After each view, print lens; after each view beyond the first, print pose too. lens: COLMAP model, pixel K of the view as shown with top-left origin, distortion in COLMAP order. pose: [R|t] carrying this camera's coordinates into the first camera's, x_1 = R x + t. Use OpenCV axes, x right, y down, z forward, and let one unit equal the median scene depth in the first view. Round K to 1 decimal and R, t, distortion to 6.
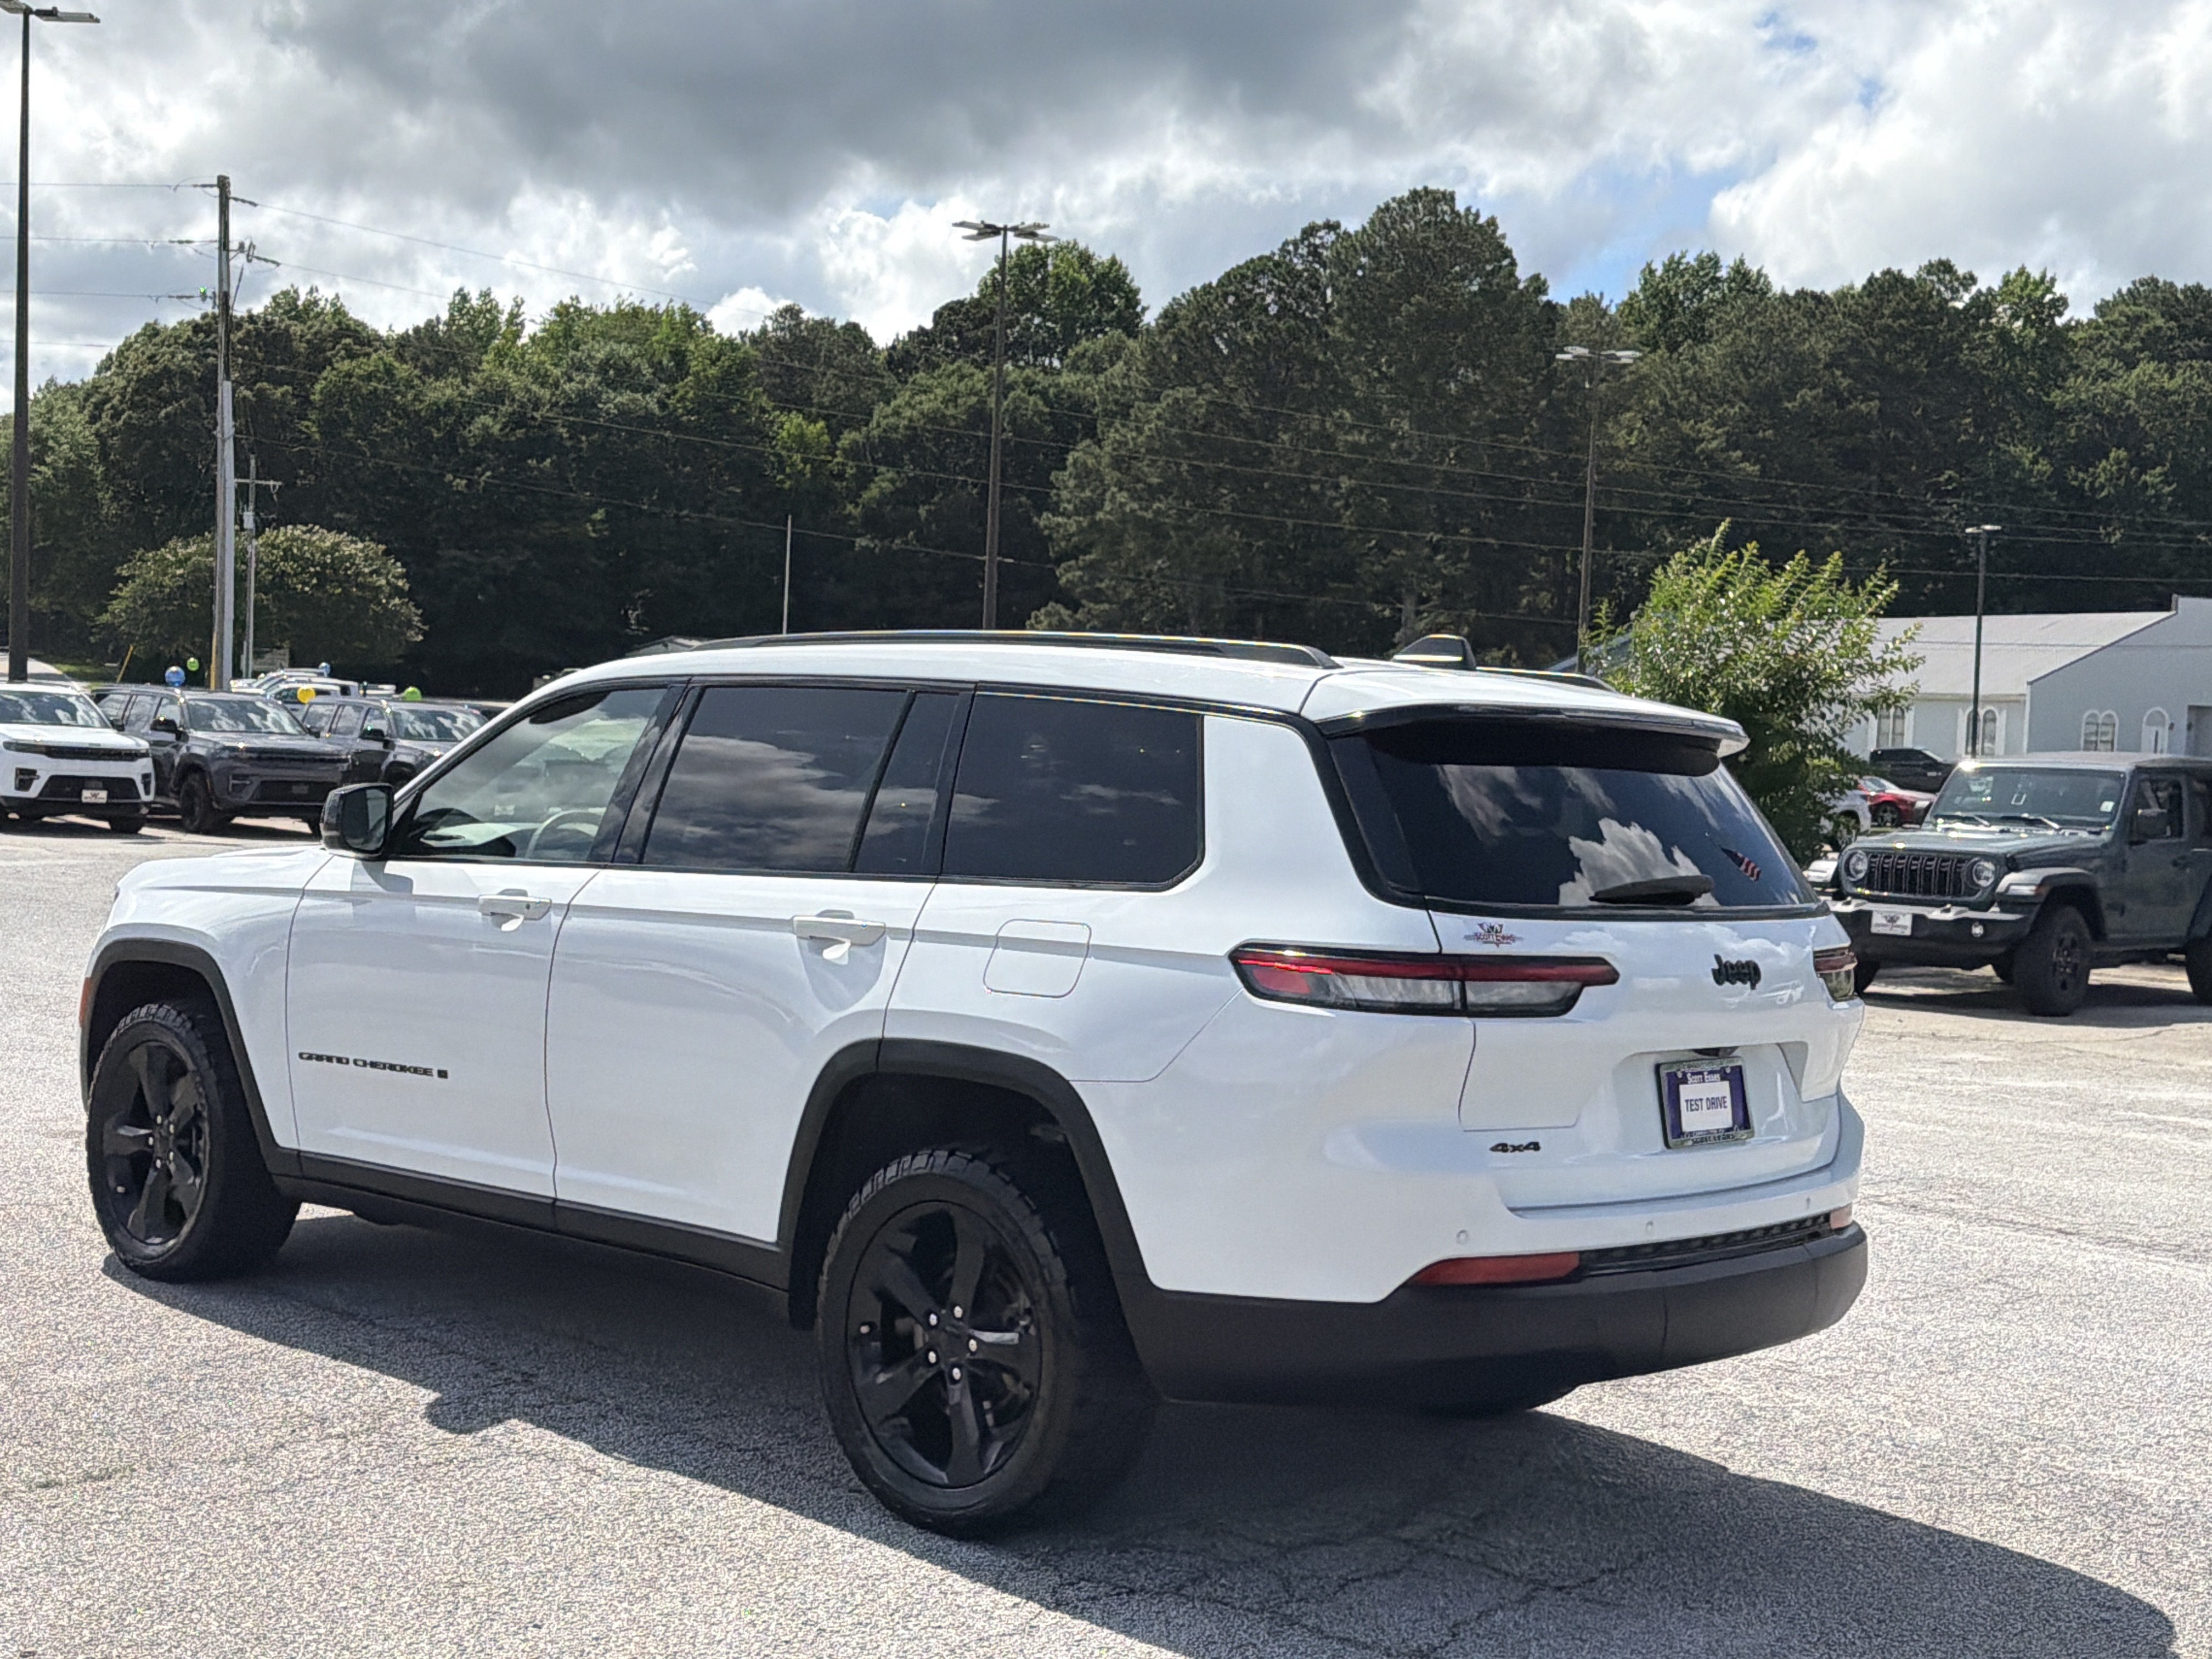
lens RADIAL K [[2880.1, 0, 1059.9], [0, 2880.1, 834.1], [0, 0, 1]] dist [0.159037, -0.398892]
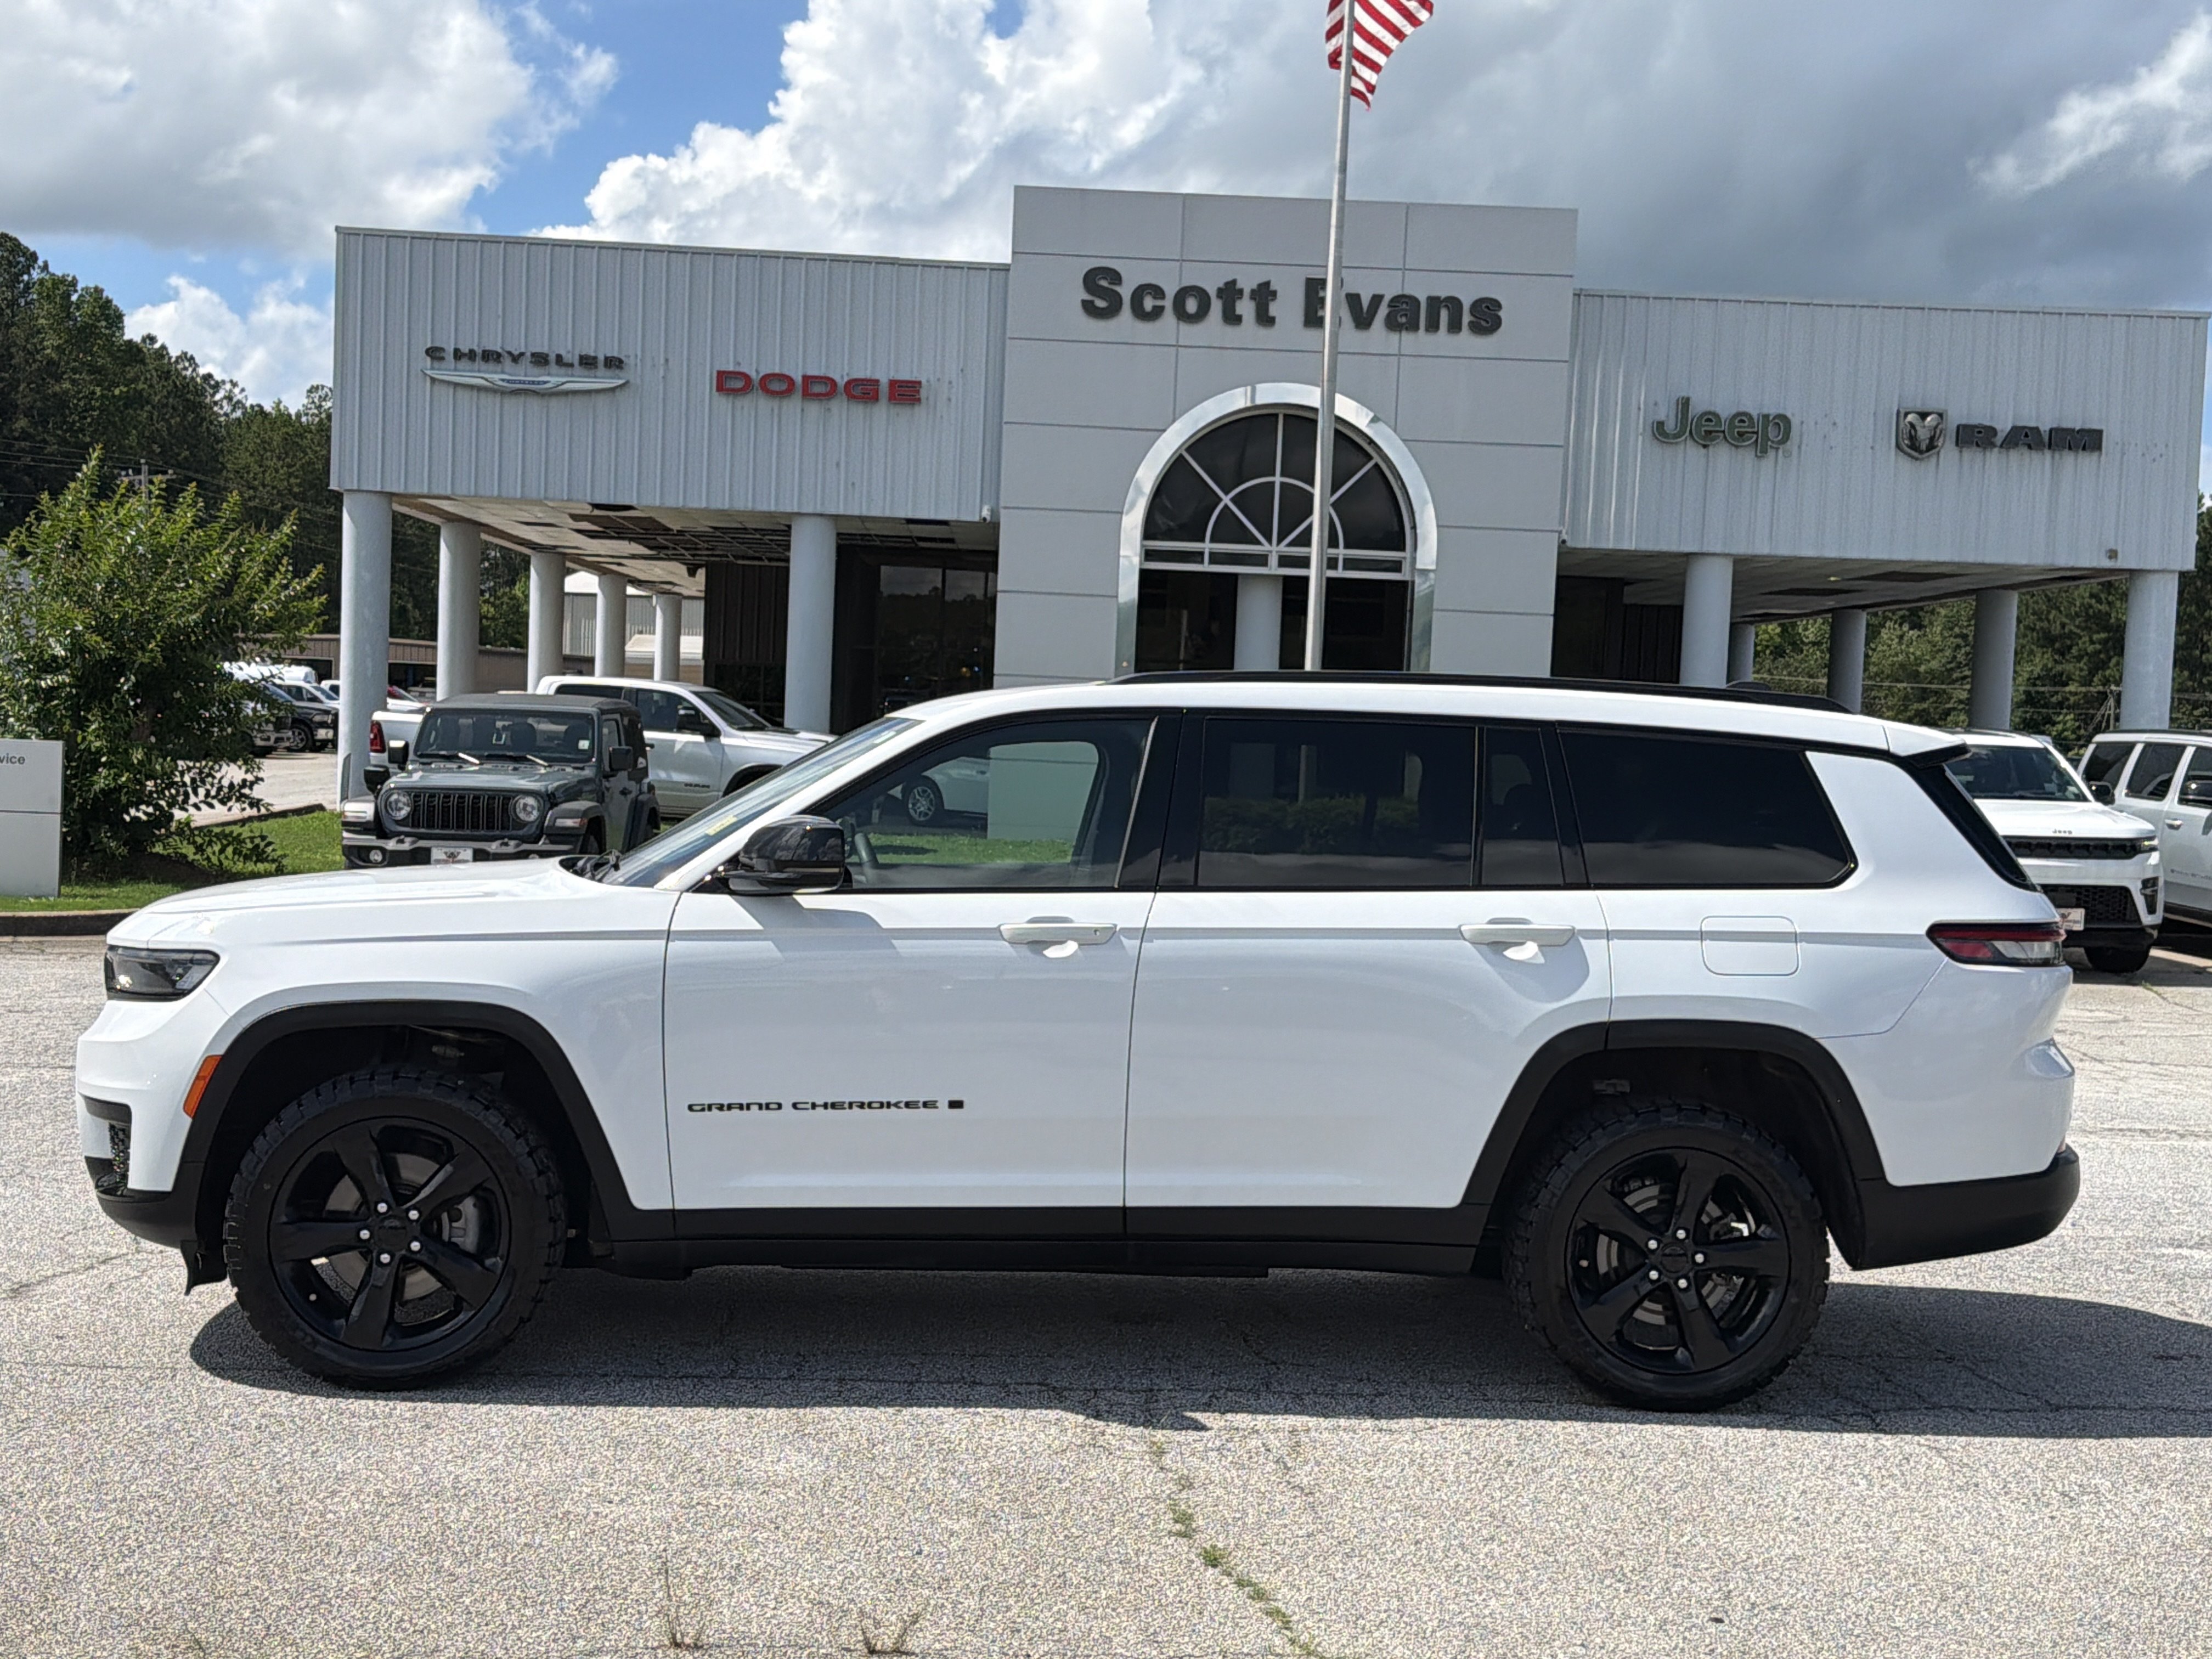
lens RADIAL K [[2880.1, 0, 1059.9], [0, 2880.1, 834.1], [0, 0, 1]] dist [0.159037, -0.398892]
pose [[0.659231, -0.046839, 0.750480, -0.926529], [0.019503, 0.998787, 0.045205, -0.055830], [-0.751688, -0.015163, 0.659345, 0.302564]]
